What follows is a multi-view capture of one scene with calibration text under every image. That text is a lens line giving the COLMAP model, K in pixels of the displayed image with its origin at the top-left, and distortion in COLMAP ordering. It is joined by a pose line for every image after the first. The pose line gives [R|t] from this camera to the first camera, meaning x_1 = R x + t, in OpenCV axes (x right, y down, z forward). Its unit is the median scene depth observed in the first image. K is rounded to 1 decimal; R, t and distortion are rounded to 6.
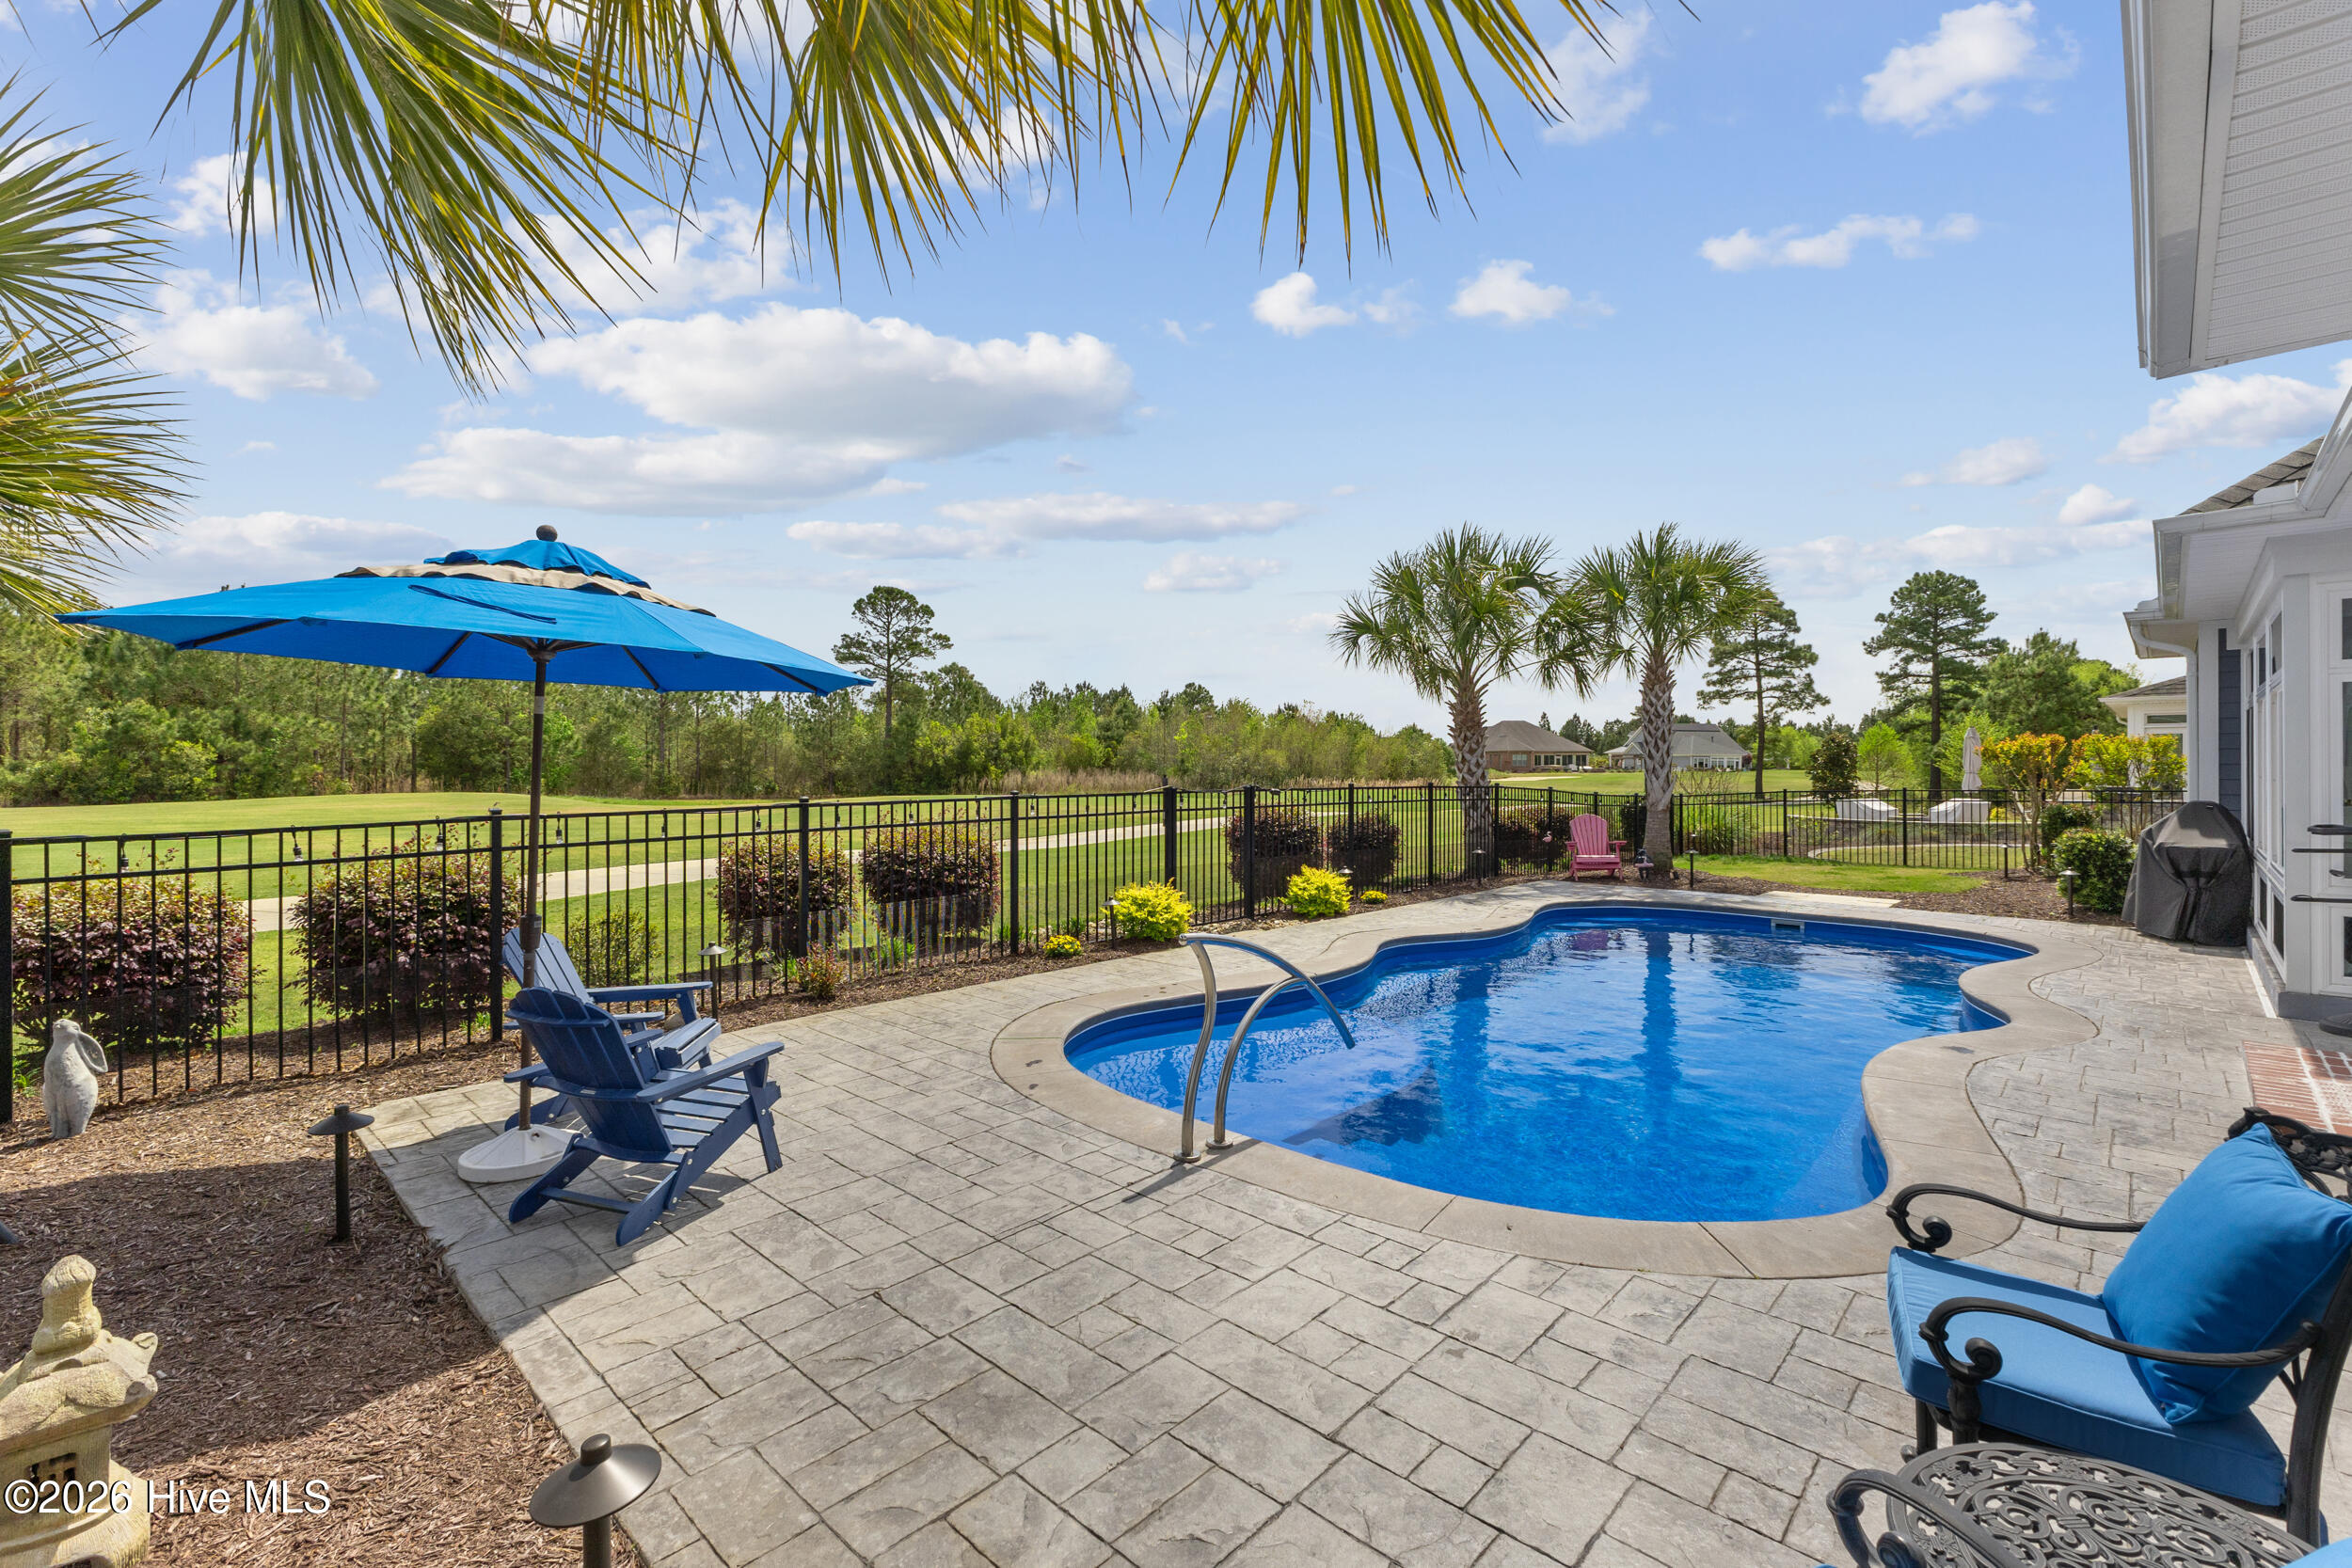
lens RADIAL K [[1028.7, 0, 1176.0], [0, 1028.7, 784.0], [0, 0, 1]] dist [-0.000540, -0.000328]
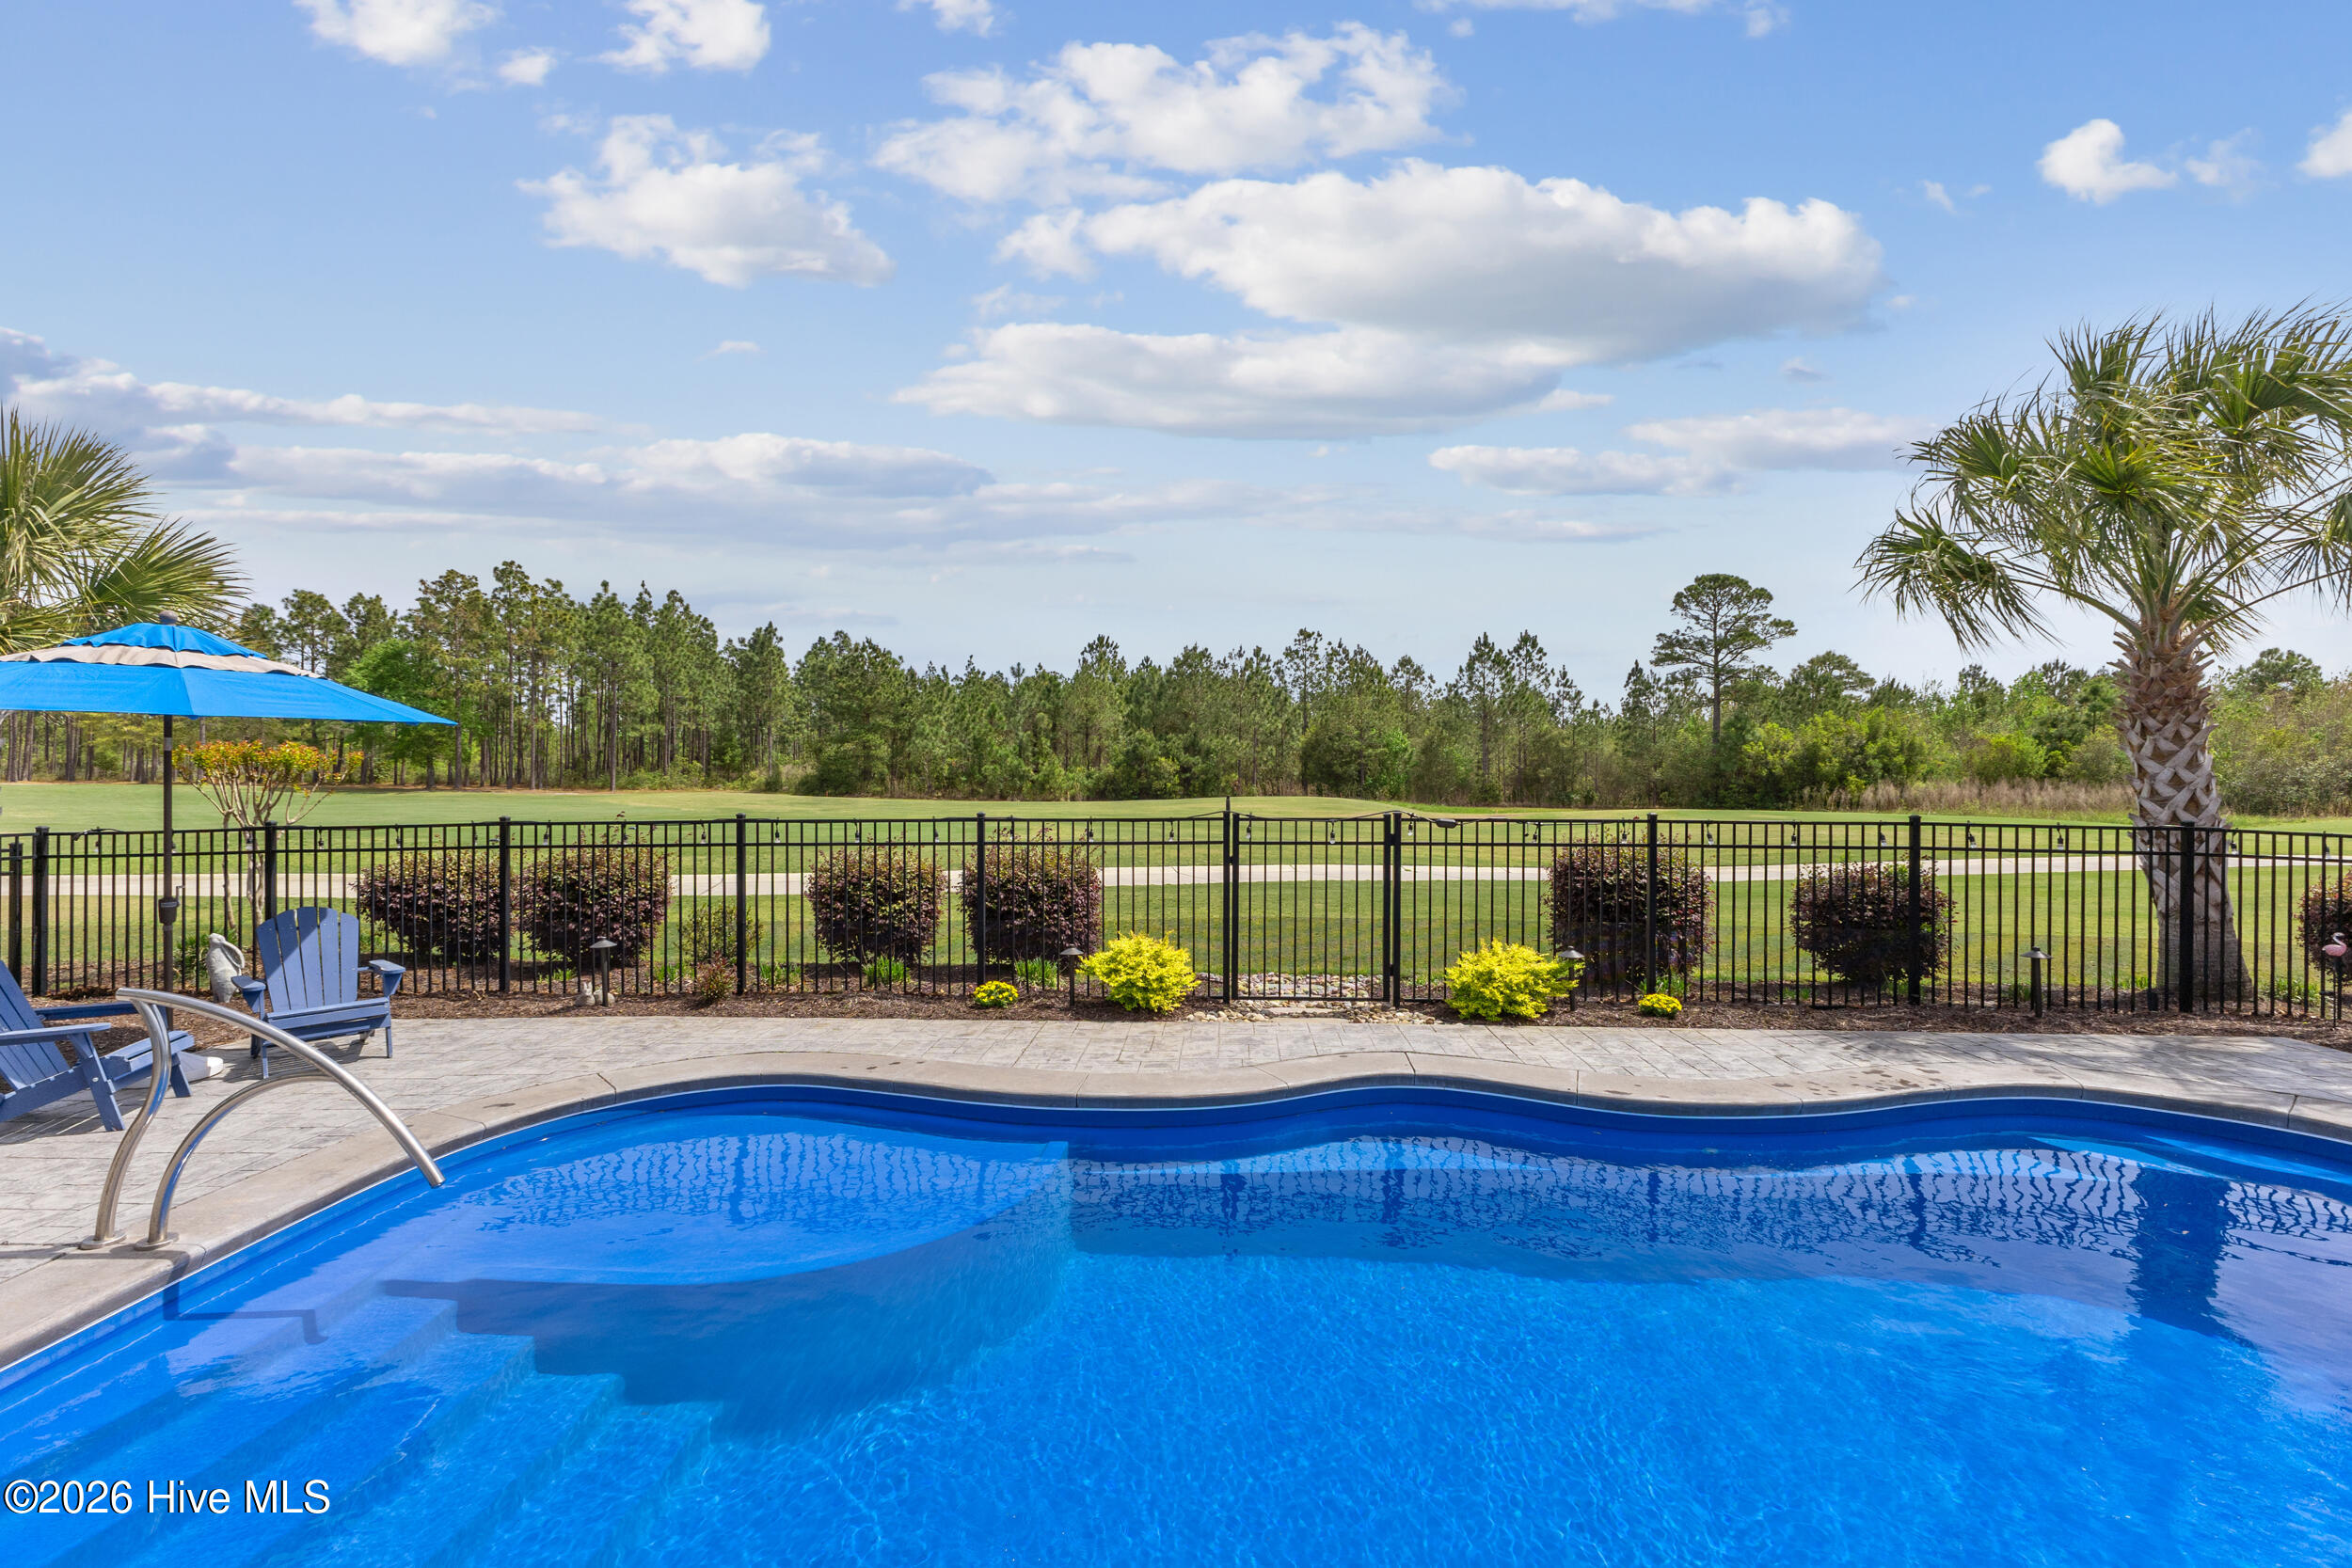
lens RADIAL K [[1001.0, 0, 1176.0], [0, 1001.0, 784.0], [0, 0, 1]] dist [0.050768, -0.000113]
pose [[0.659081, 0.007937, -0.752030, 0.077471], [-0.013230, 0.999912, -0.001042, -0.002491], [0.751956, 0.010636, 0.659128, 0.068488]]
